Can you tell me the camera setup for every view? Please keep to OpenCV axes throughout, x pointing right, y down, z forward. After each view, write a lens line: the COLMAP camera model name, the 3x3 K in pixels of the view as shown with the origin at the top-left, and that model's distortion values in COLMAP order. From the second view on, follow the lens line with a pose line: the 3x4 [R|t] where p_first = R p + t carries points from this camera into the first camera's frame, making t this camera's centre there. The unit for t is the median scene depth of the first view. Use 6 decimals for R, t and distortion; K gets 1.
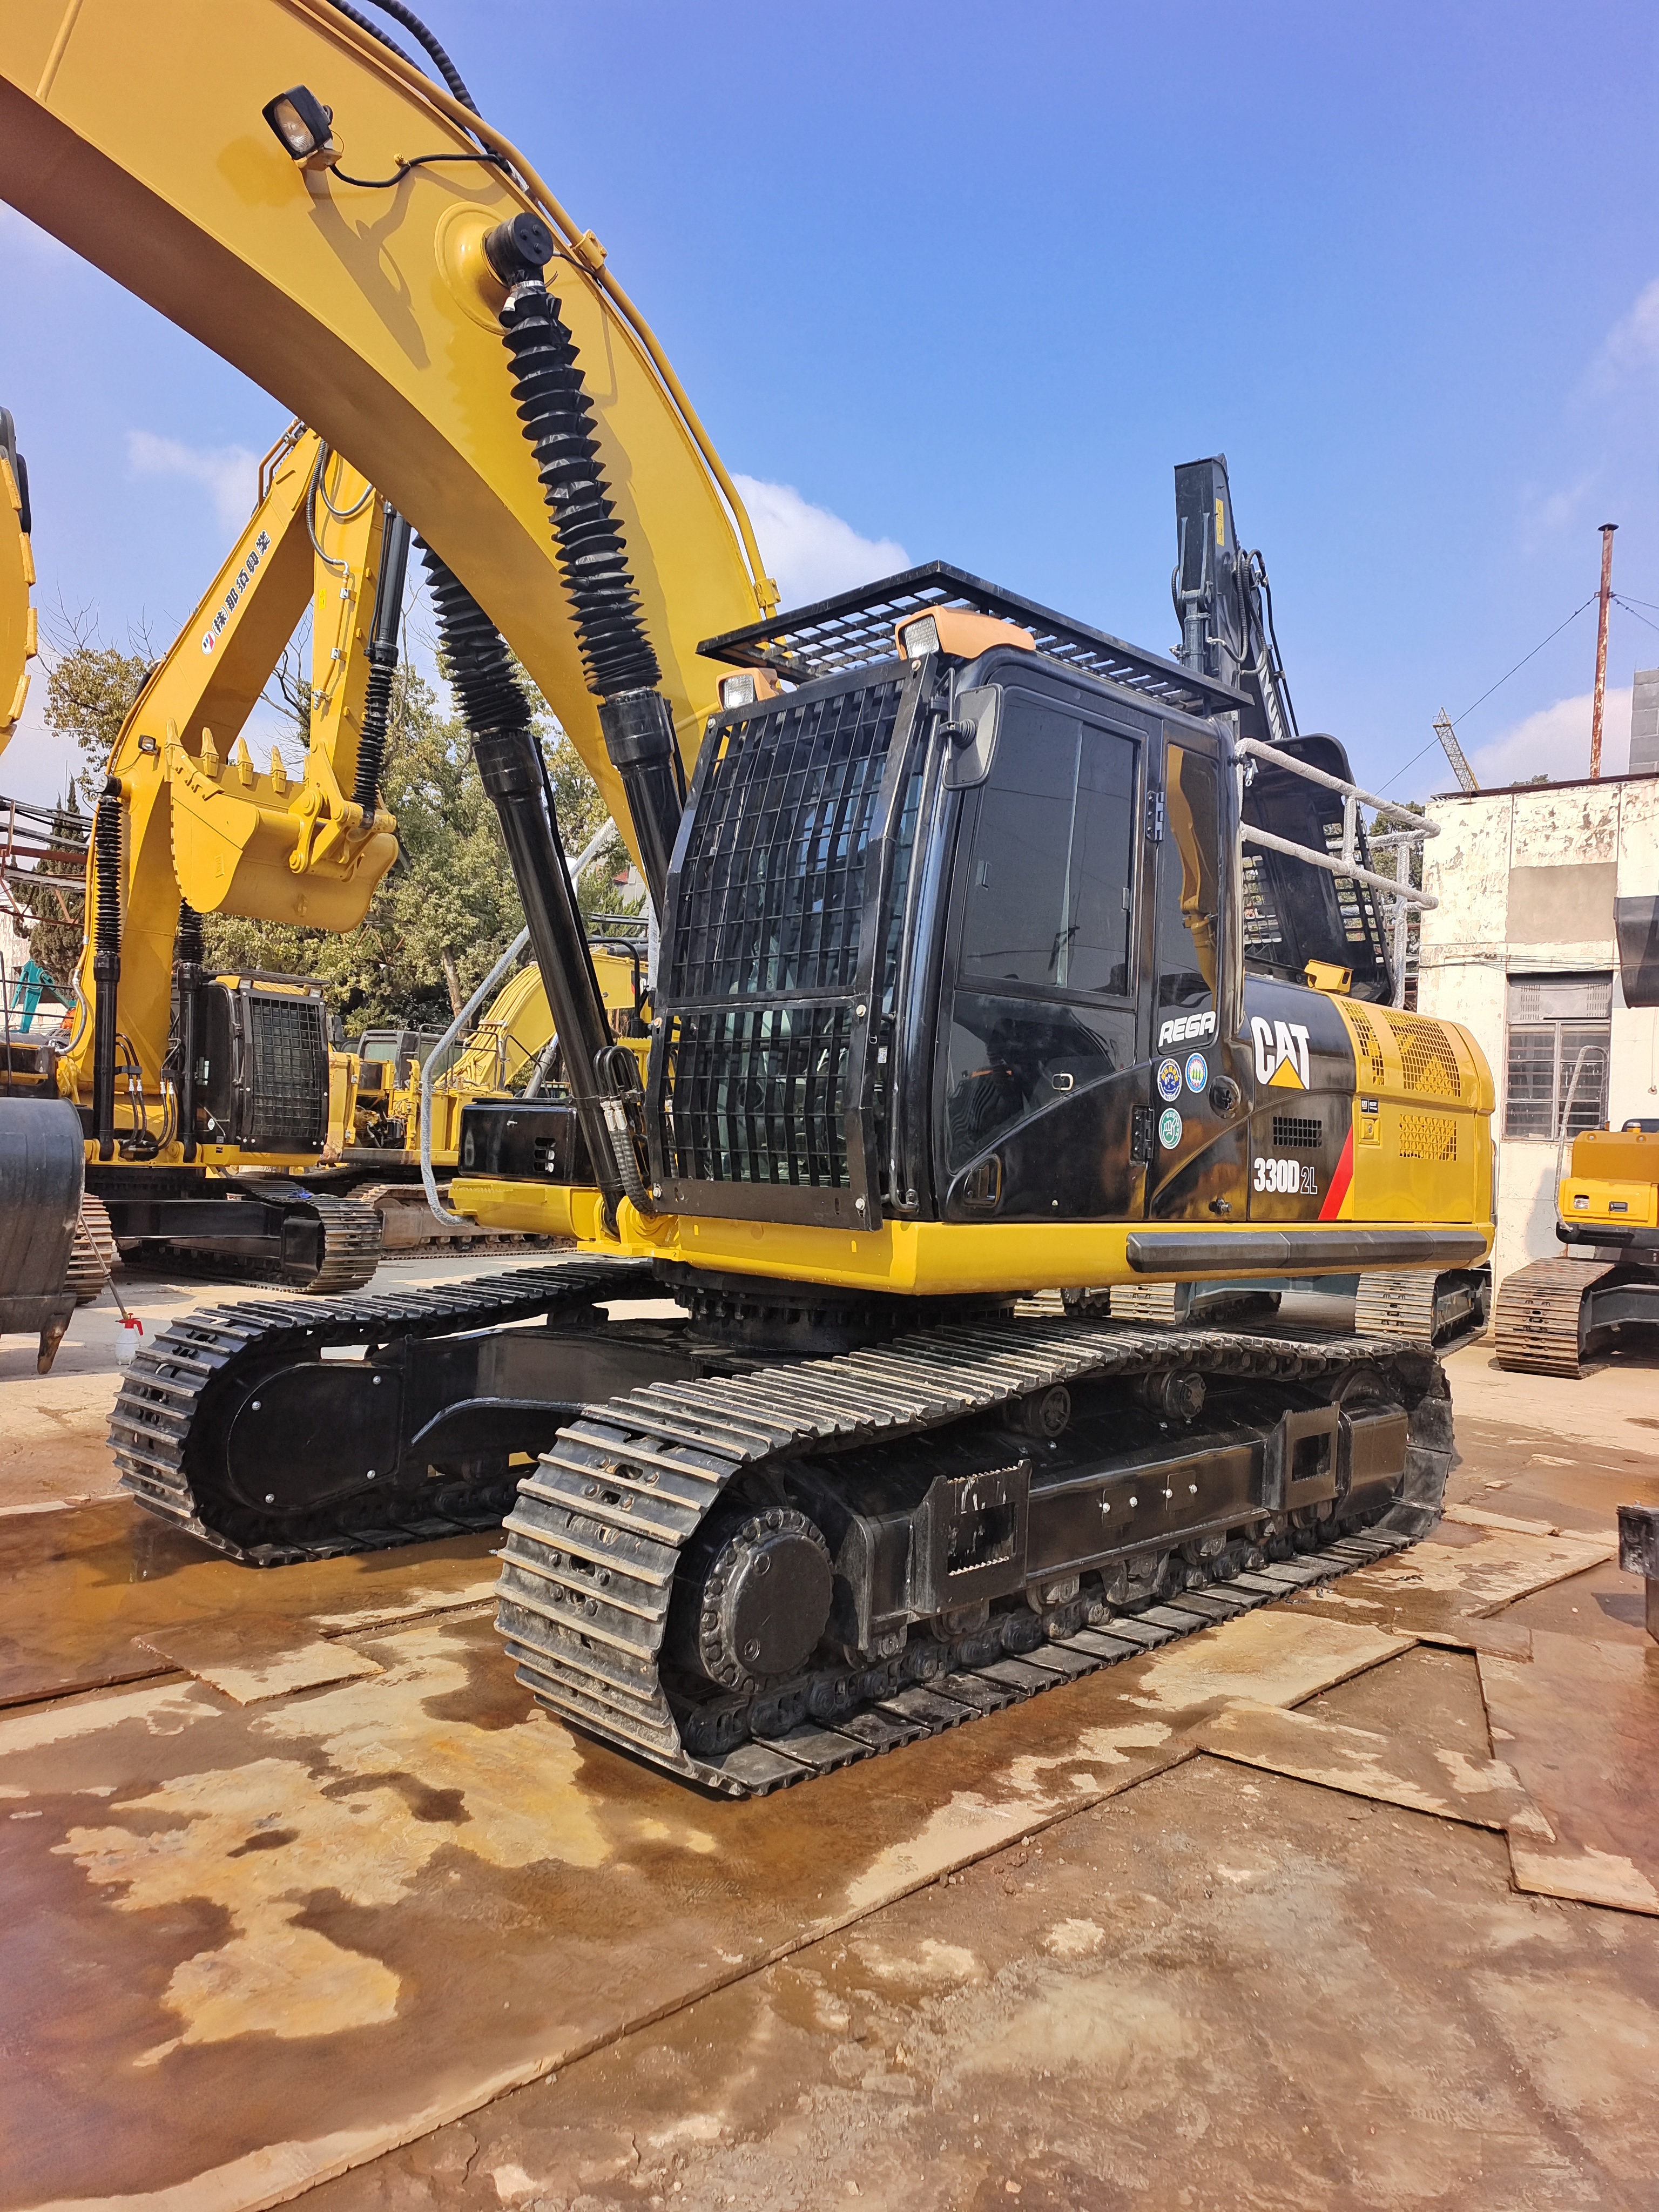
lens RADIAL K [[1476.2, 0, 829.5], [0, 1476.2, 1106.0], [0, 0, 1]] dist [0.094529, -0.058294]
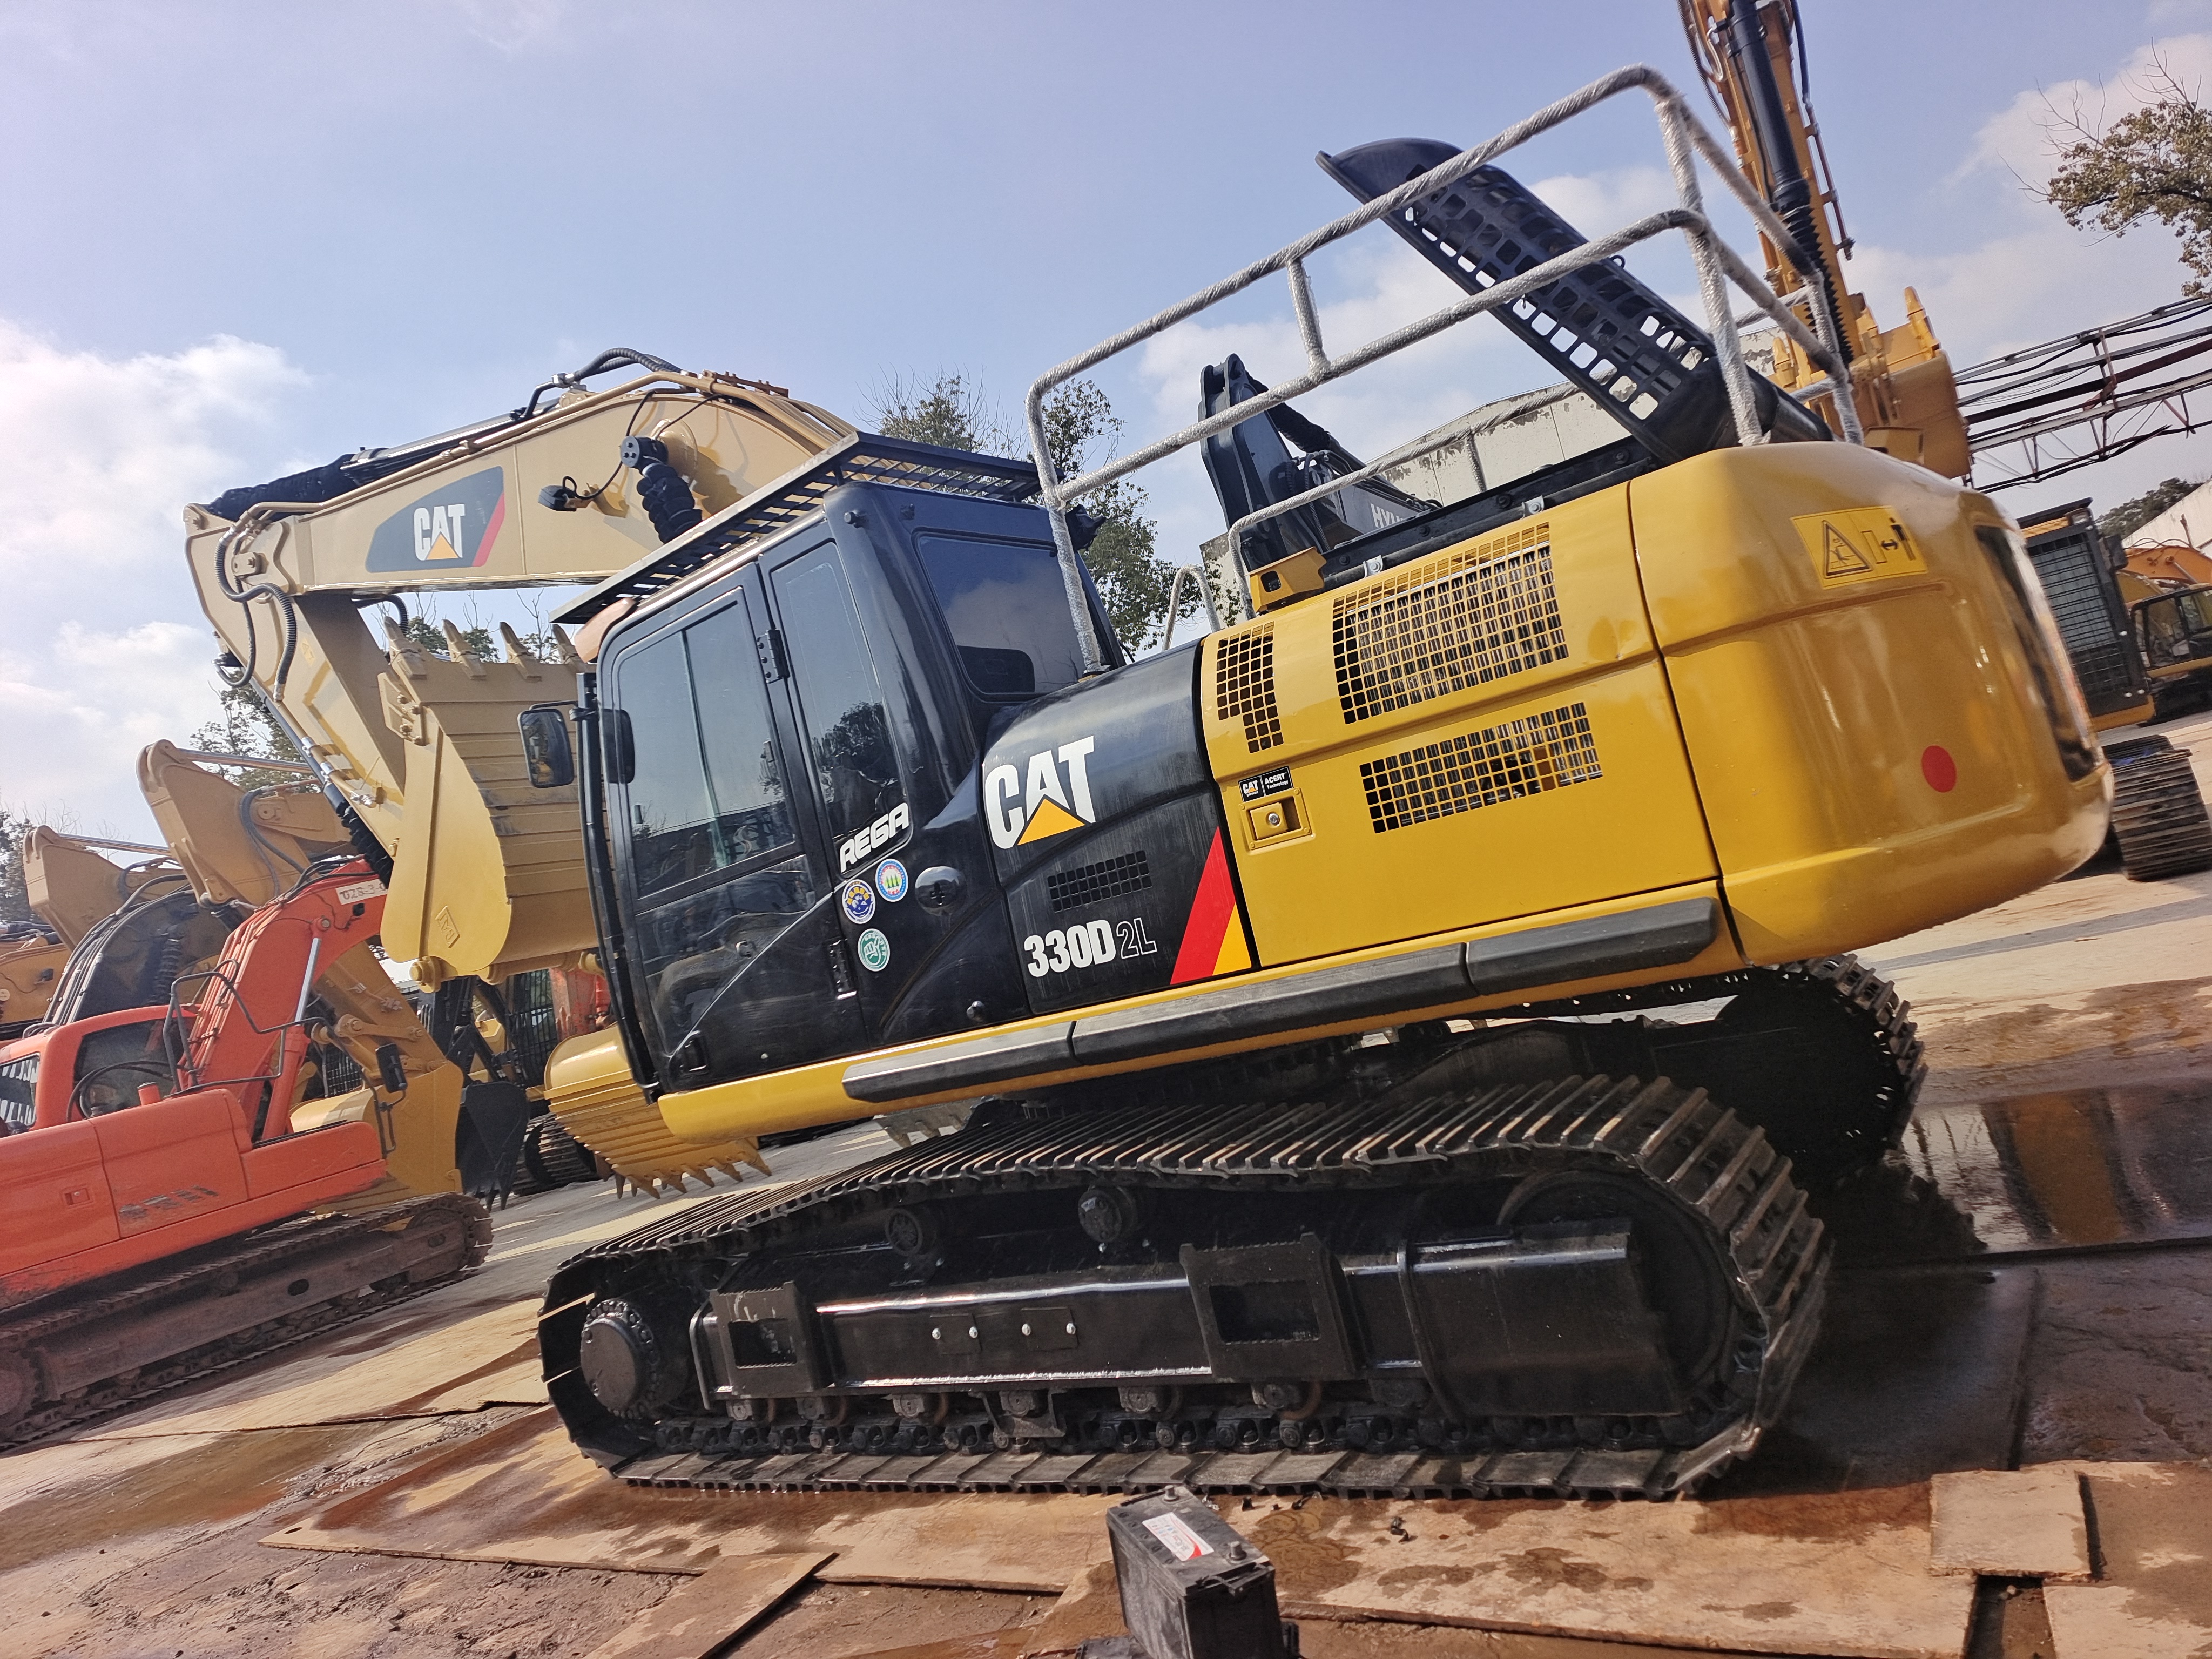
lens RADIAL K [[1476.2, 0, 1132.2], [0, 1476.2, 812.5], [0, 0, 1]] dist [0.094529, -0.058294]
pose [[0.140838, -0.149556, -0.978671, 1.200821], [0.276069, 0.955247, -0.106249, 0.078079], [0.950763, -0.255217, 0.175823, 1.014921]]
